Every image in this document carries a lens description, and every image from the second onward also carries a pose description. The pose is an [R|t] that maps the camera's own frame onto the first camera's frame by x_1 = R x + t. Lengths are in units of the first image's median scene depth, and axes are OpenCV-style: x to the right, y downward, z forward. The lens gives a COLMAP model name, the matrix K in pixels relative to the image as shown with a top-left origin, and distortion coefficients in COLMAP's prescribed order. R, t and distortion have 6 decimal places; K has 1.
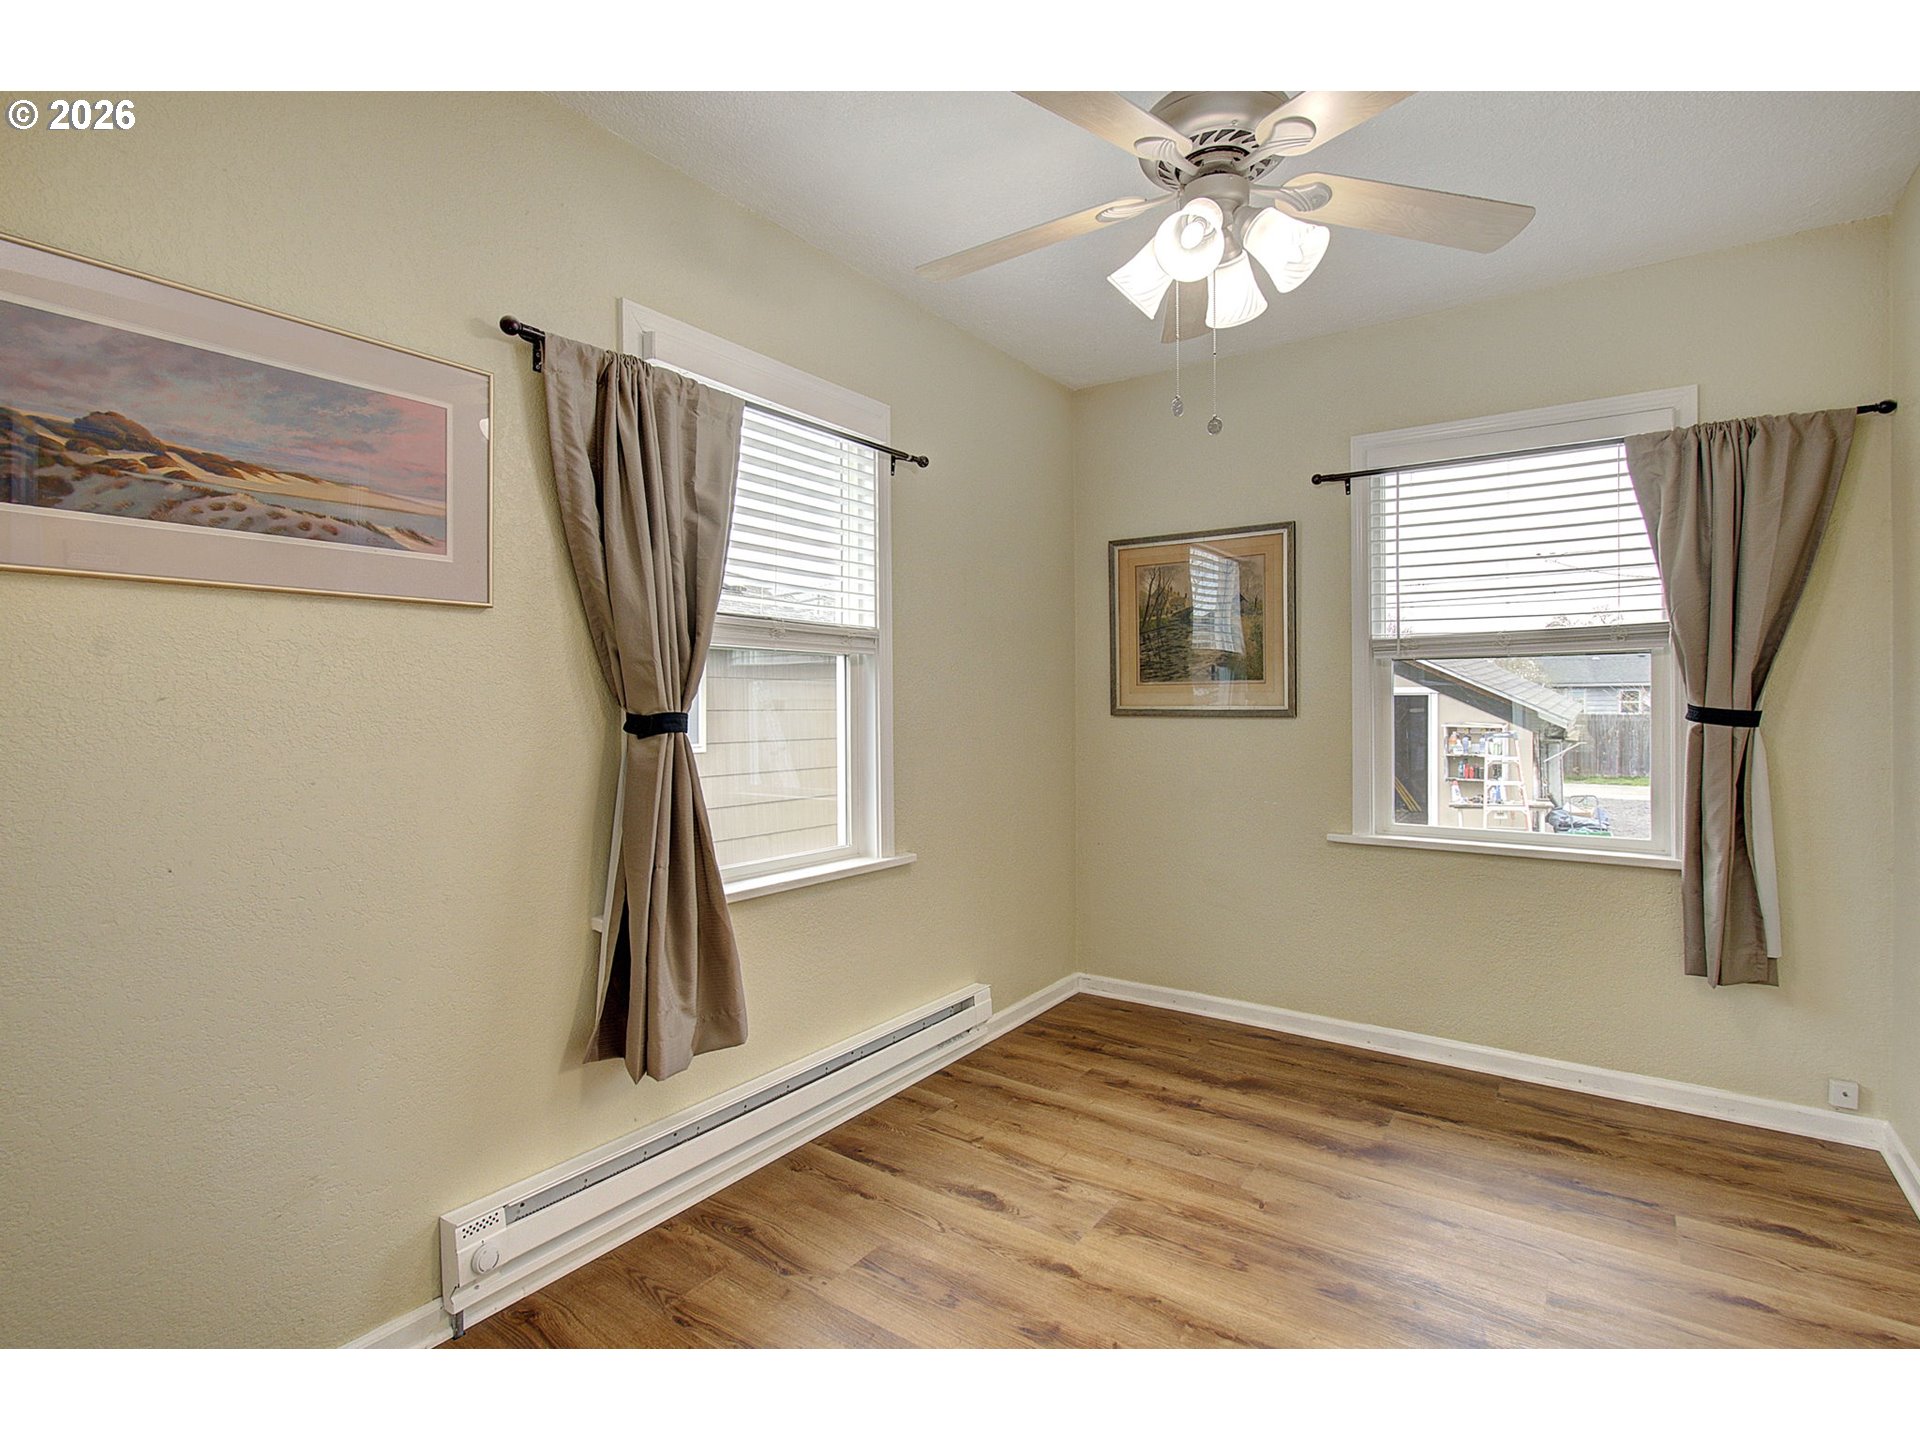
lens RADIAL K [[828.2, 0, 960.0], [0, 828.2, 720.0], [0, 0, 1]] dist [-0.002024, -0.007683]
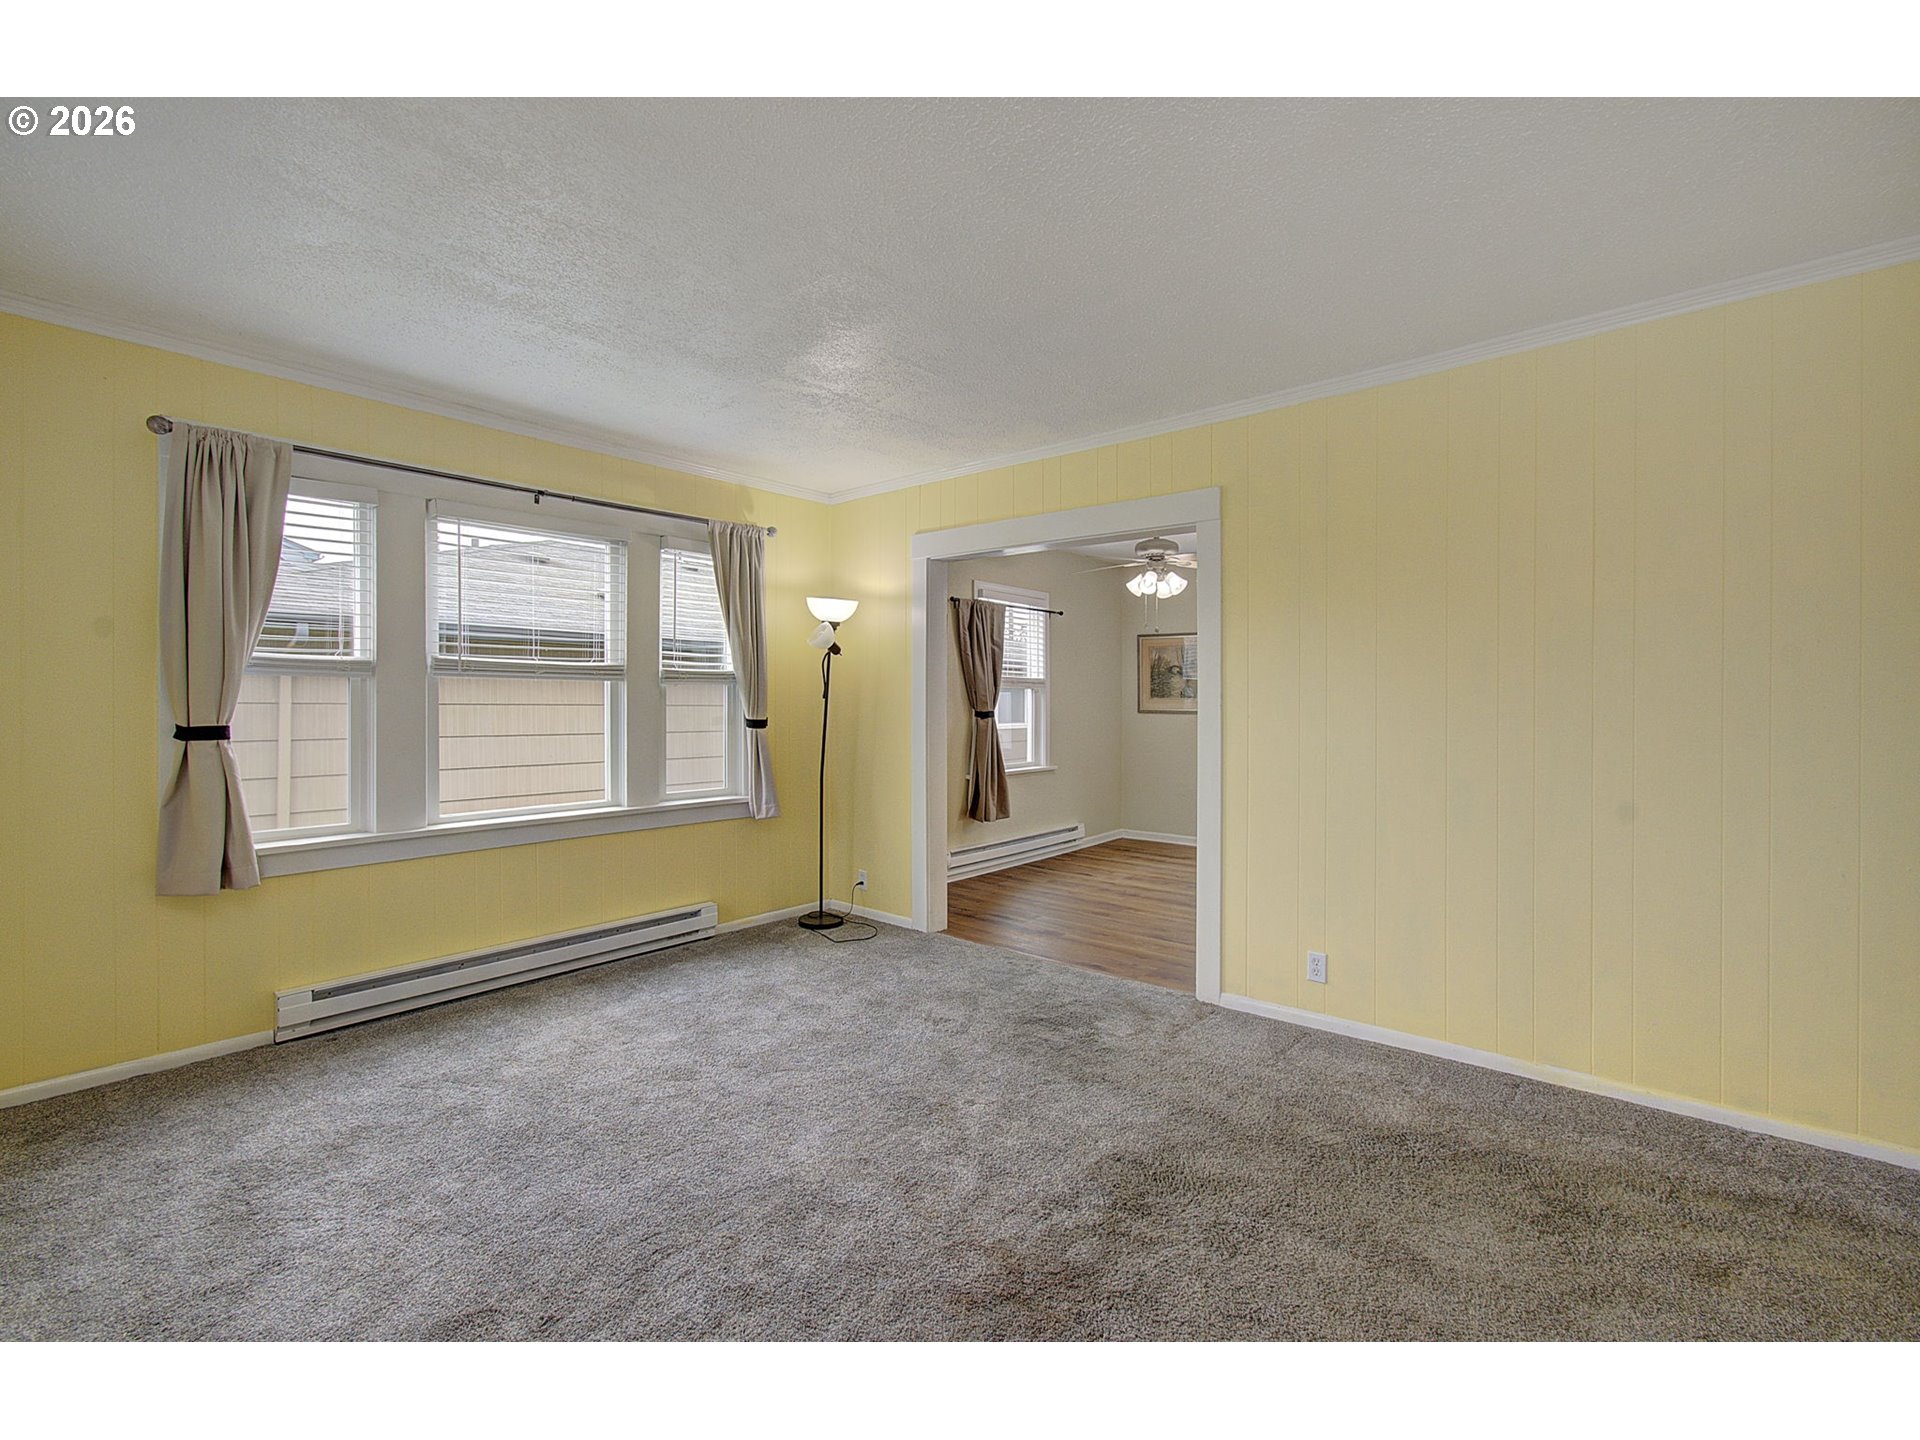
lens RADIAL K [[828.2, 0, 960.0], [0, 828.2, 720.0], [0, 0, 1]] dist [-0.002024, -0.007683]
pose [[0.997362, 0.003867, -0.072482, -0.216350], [-0.003916, 0.999992, -0.000535, 0.027465], [0.072479, 0.000818, 0.997370, -2.032733]]
